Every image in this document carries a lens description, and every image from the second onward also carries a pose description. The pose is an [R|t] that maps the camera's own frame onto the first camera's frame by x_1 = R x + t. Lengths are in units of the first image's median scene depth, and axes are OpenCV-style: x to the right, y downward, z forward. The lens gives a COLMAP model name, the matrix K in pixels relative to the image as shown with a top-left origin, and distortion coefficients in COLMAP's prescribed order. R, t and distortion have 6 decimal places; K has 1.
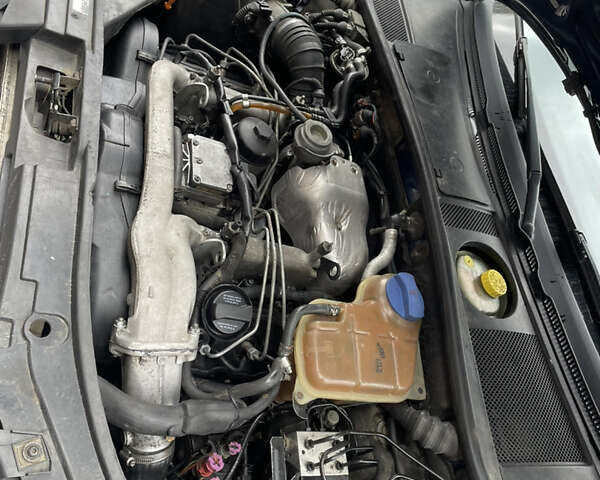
lens RADIAL K [[602.1, 0, 300.1], [0, 602.1, 259.4], [0, 0, 1]] dist [0.108409, -0.172053]
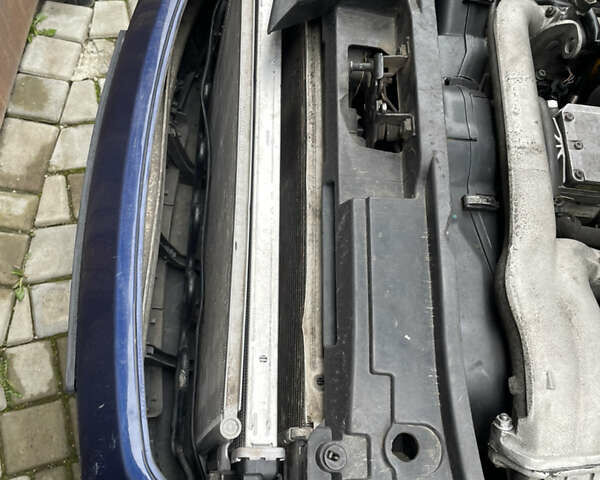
lens RADIAL K [[590.4, 0, 308.2], [0, 590.4, 243.1], [0, 0, 1]] dist [0.110801, -0.161592]
pose [[0.930005, -0.034284, -0.365944, -0.195369], [0.080601, 0.990429, 0.112047, -0.147048], [0.358600, -0.133700, 0.923867, 0.260134]]
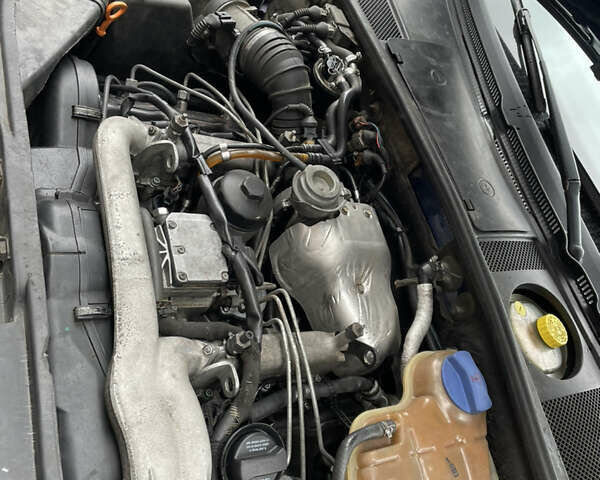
lens RADIAL K [[590.4, 0, 308.2], [0, 590.4, 243.1], [0, 0, 1]] dist [0.110801, -0.161592]
pose [[0.986634, -0.140933, 0.081796, -0.065412], [0.134607, 0.987800, 0.078307, -0.198555], [-0.091834, -0.066250, 0.993568, 0.232964]]
